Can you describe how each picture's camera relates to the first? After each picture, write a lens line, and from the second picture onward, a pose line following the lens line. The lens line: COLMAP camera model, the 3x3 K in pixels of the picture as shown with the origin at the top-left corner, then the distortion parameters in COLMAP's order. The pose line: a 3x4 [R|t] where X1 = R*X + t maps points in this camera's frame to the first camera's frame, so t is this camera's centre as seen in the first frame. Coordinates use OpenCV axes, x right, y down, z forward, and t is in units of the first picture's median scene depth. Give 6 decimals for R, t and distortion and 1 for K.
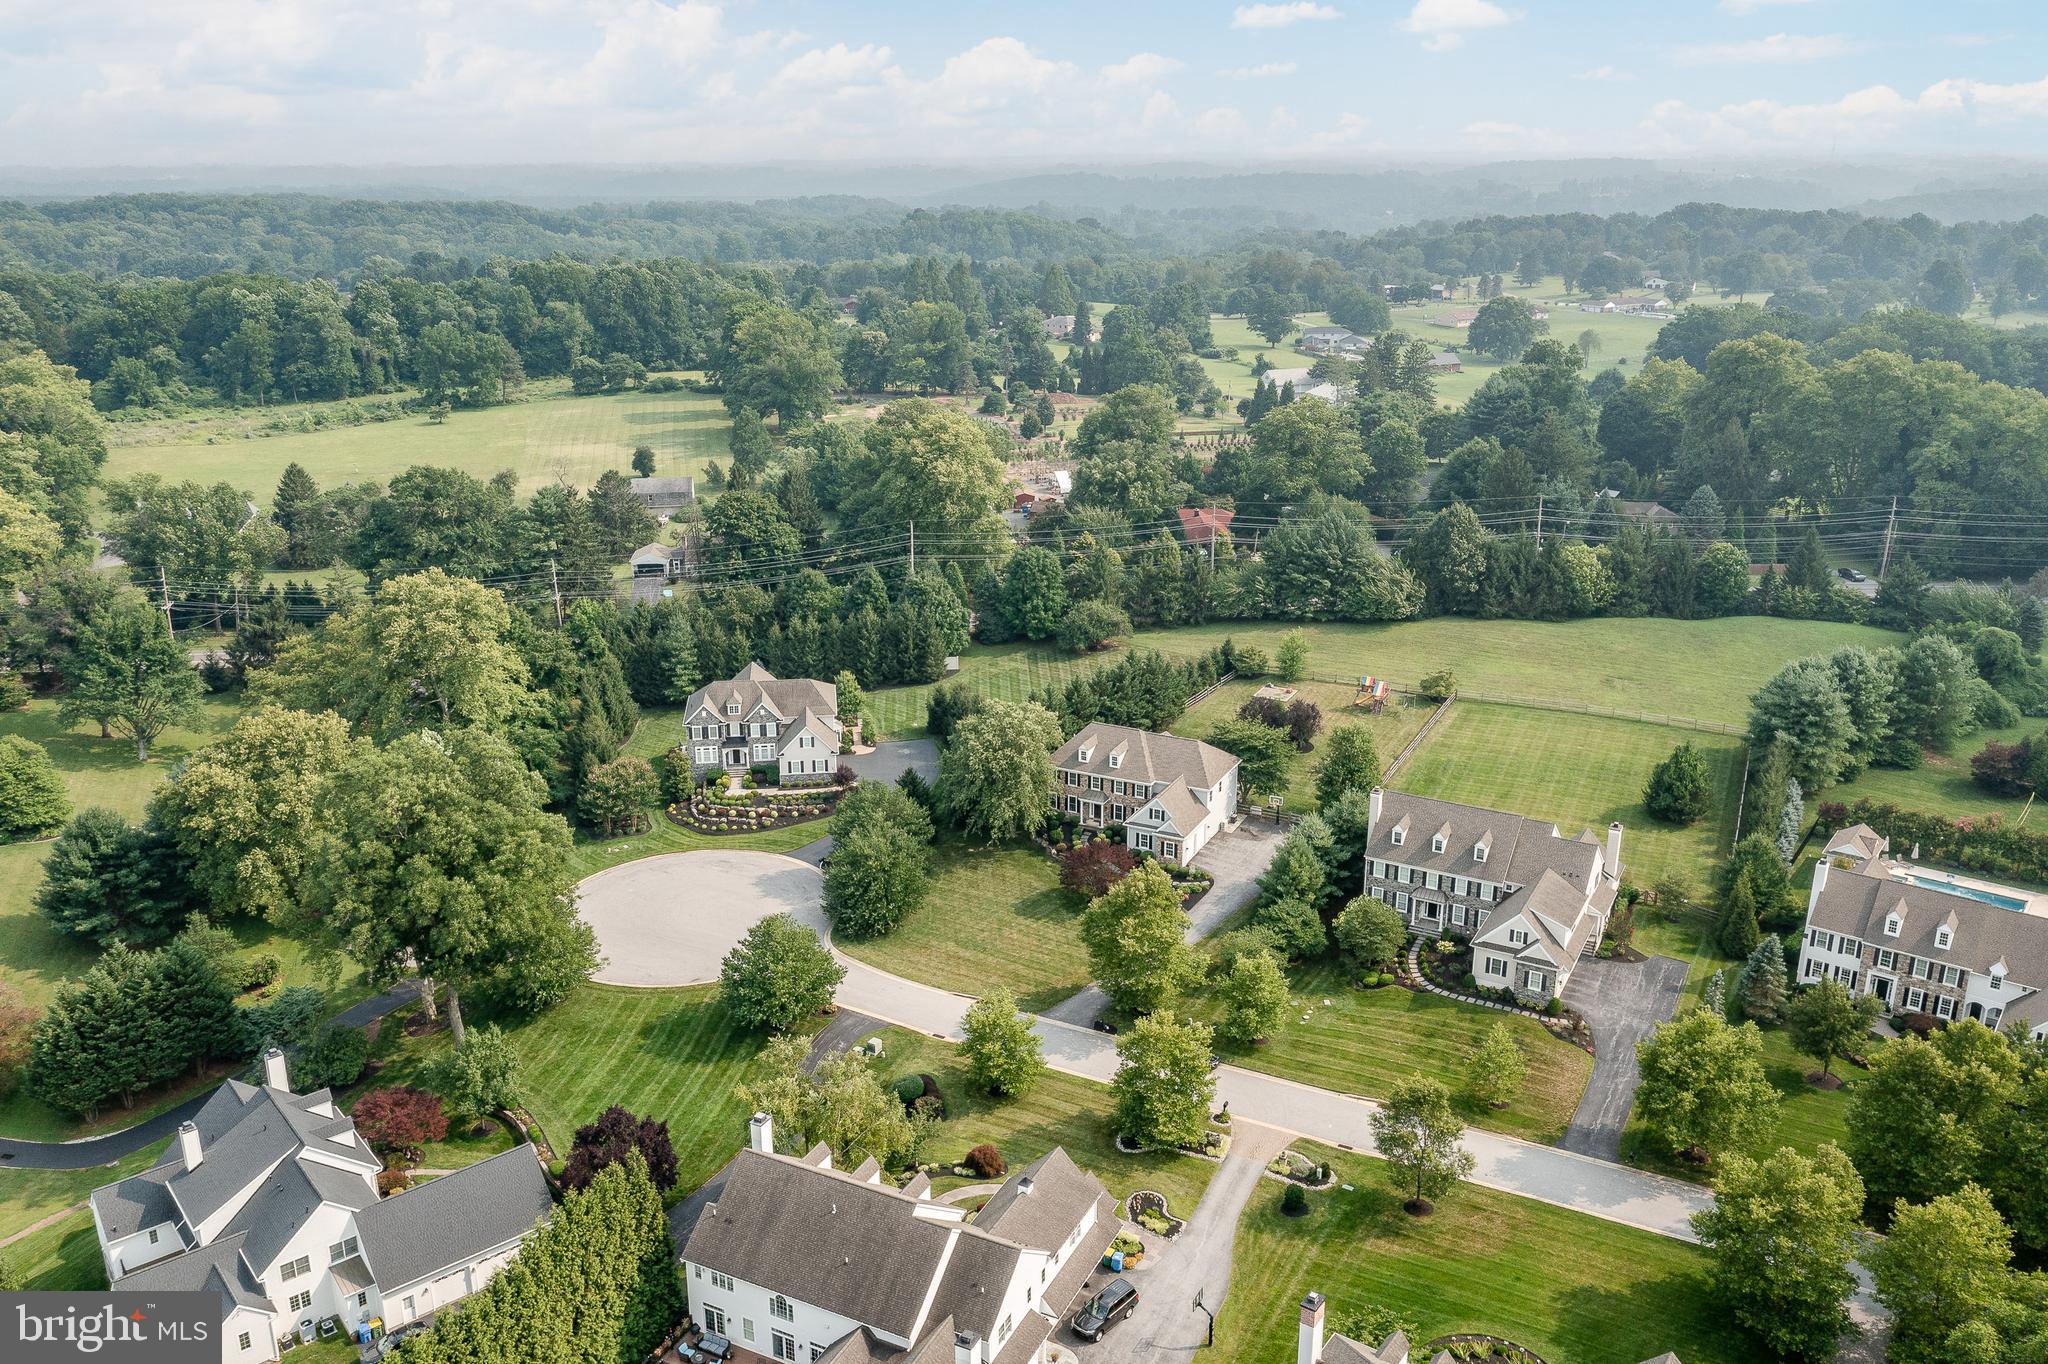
lens RADIAL K [[1635.3, 0, 1025.3], [0, 1635.3, 675.6], [0, 0, 1]] dist [-0.011714, 0.045813]
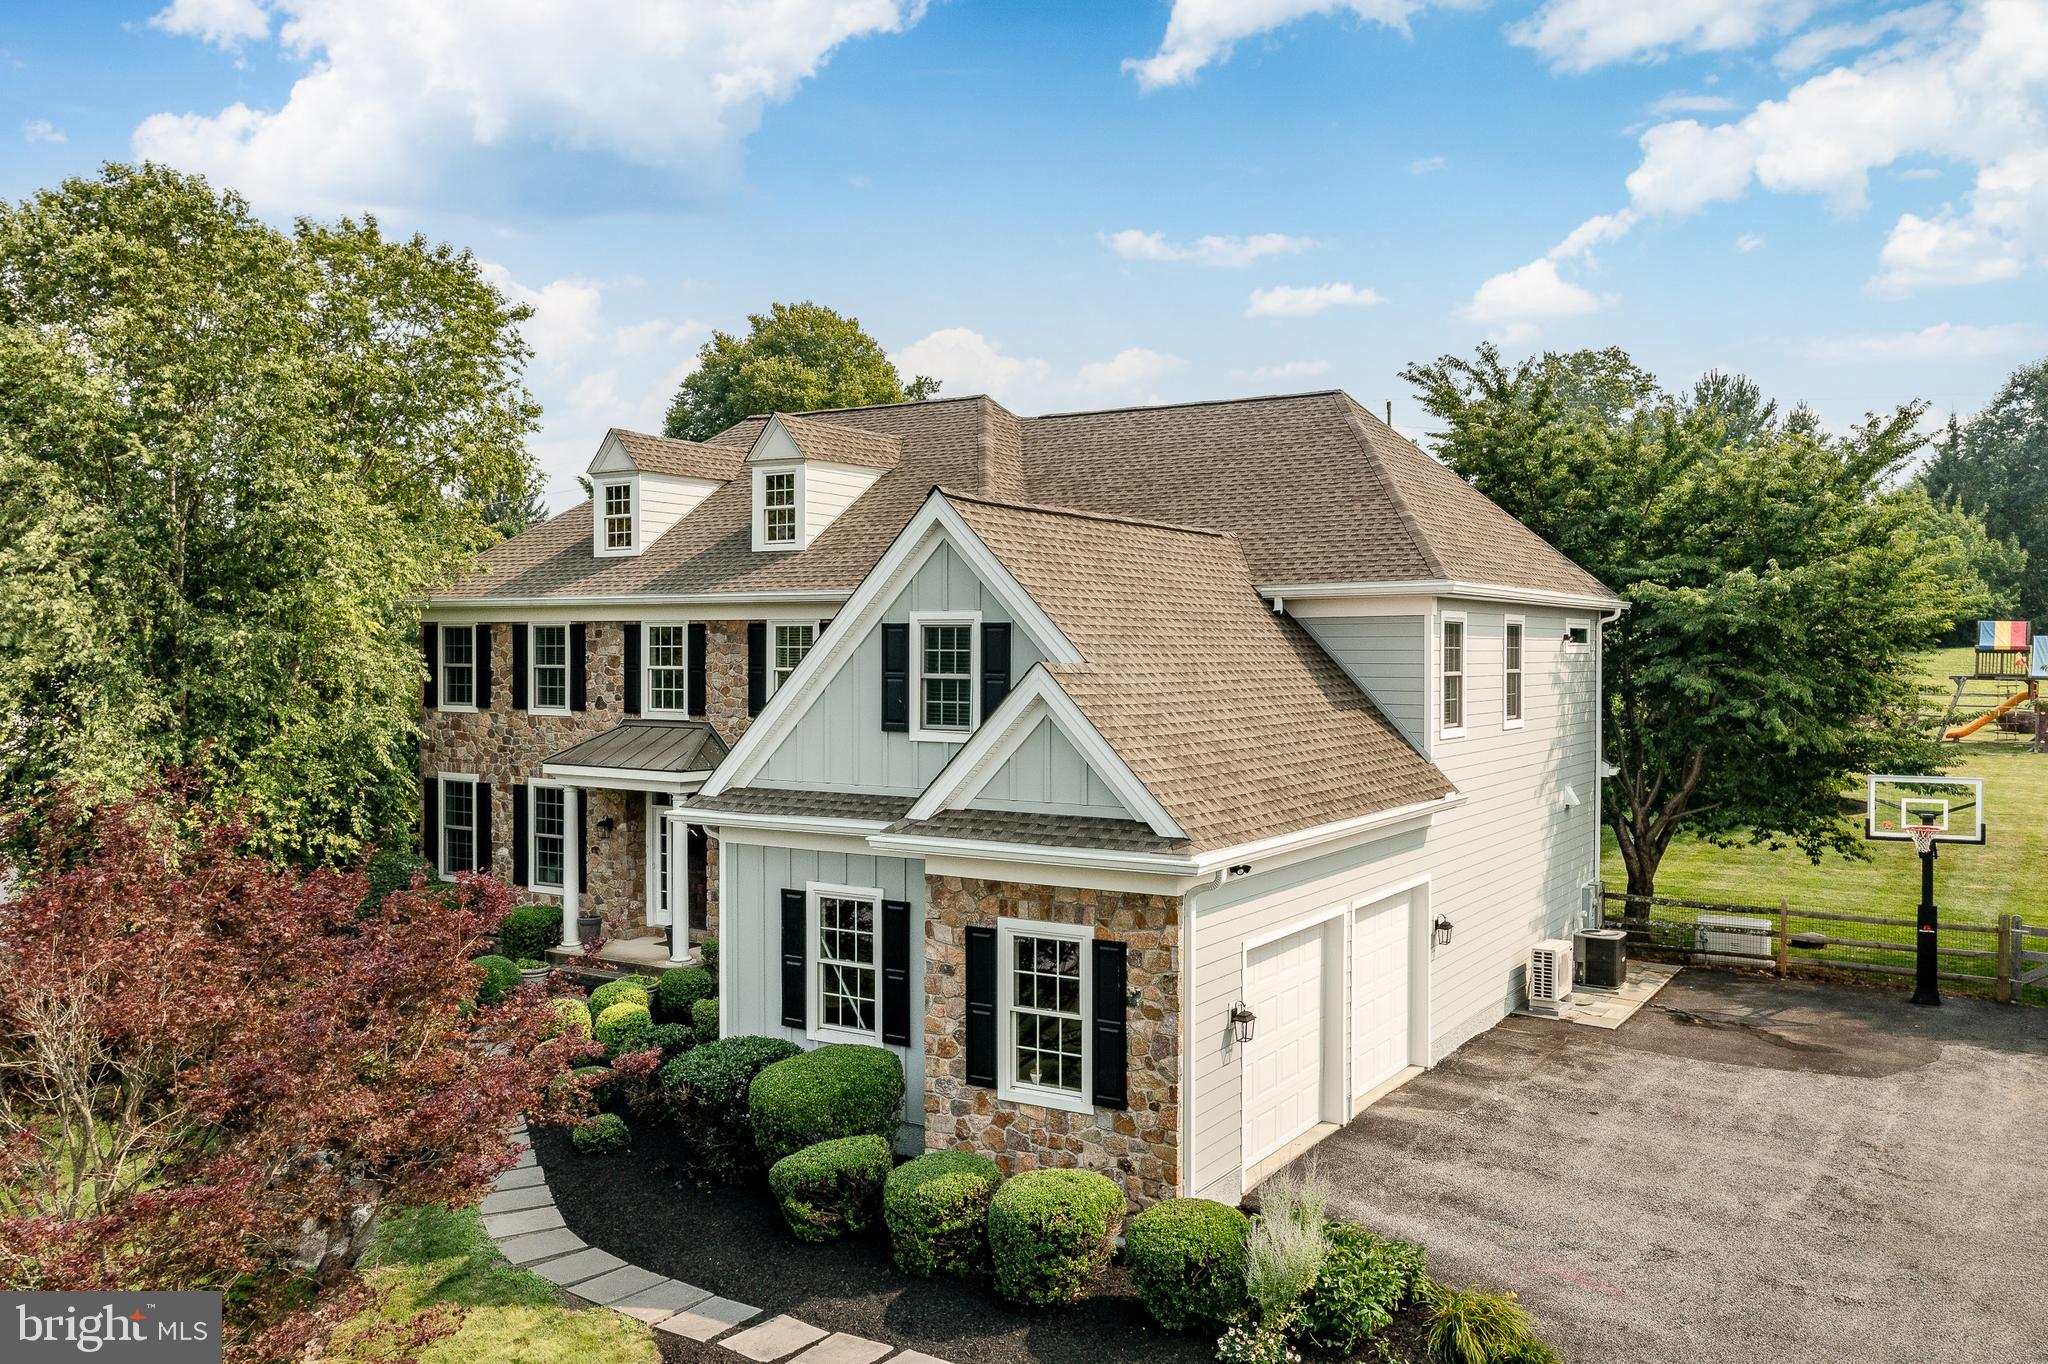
lens RADIAL K [[1635.3, 0, 1025.3], [0, 1635.3, 675.6], [0, 0, 1]] dist [-0.011714, 0.045813]
pose [[0.994777, 0.007466, -0.101799, 0.083438], [-0.036992, 0.955891, -0.291382, 0.099955], [0.095133, 0.293625, 0.951175, 0.785482]]
